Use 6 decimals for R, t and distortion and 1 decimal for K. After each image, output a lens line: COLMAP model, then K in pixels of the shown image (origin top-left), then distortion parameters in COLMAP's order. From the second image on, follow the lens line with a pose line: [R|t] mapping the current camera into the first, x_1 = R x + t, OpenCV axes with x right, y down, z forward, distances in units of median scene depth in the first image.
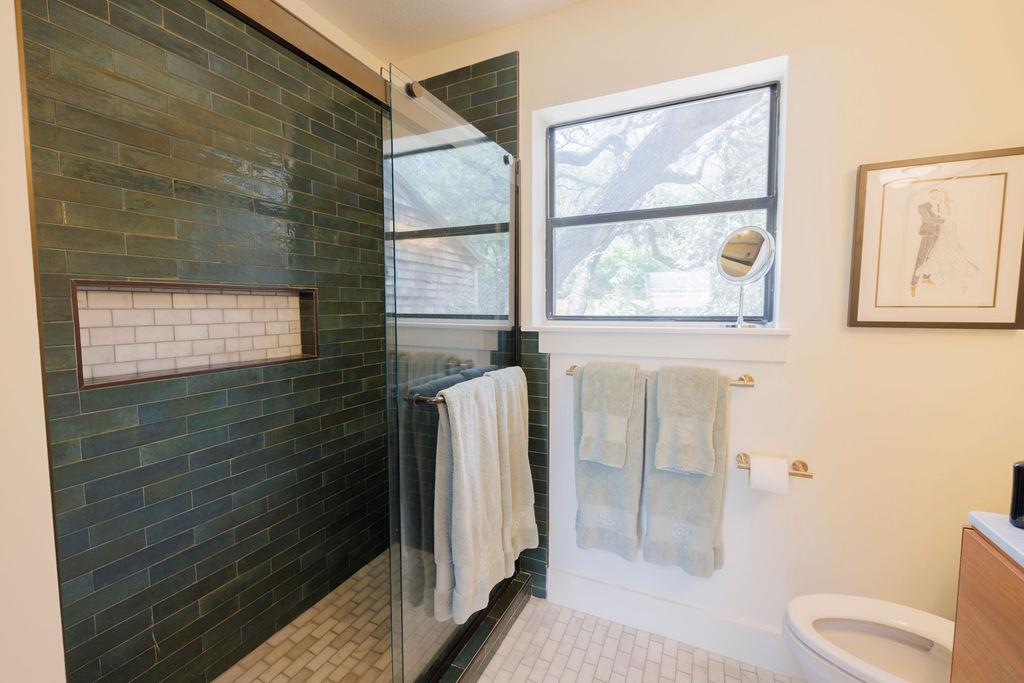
lens RADIAL K [[430.6, 0, 516.0], [0, 430.6, 338.6], [0, 0, 1]] dist [-0.002499, -0.000433]
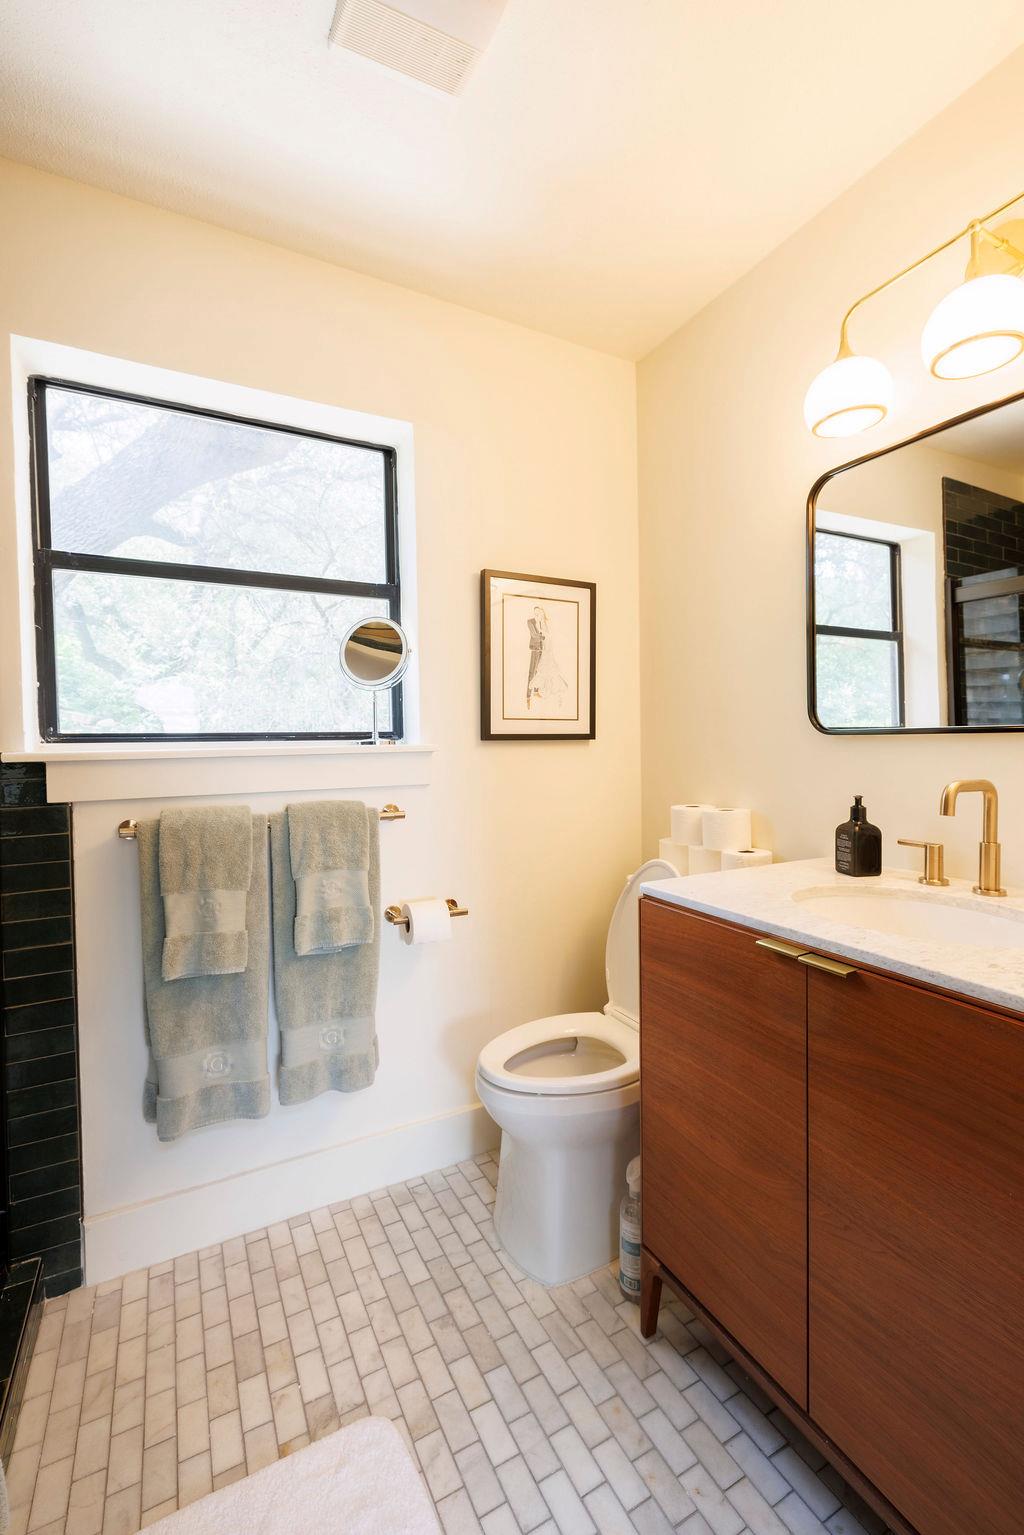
lens RADIAL K [[645.5, 0, 527.3], [0, 645.5, 756.9], [0, 0, 1]] dist [-0.002499, -0.000433]
pose [[0.591639, -0.026171, 0.805778, -0.259714], [0.070471, 0.997326, -0.019351, 0.037544], [-0.803117, 0.068232, 0.591901, 0.096604]]
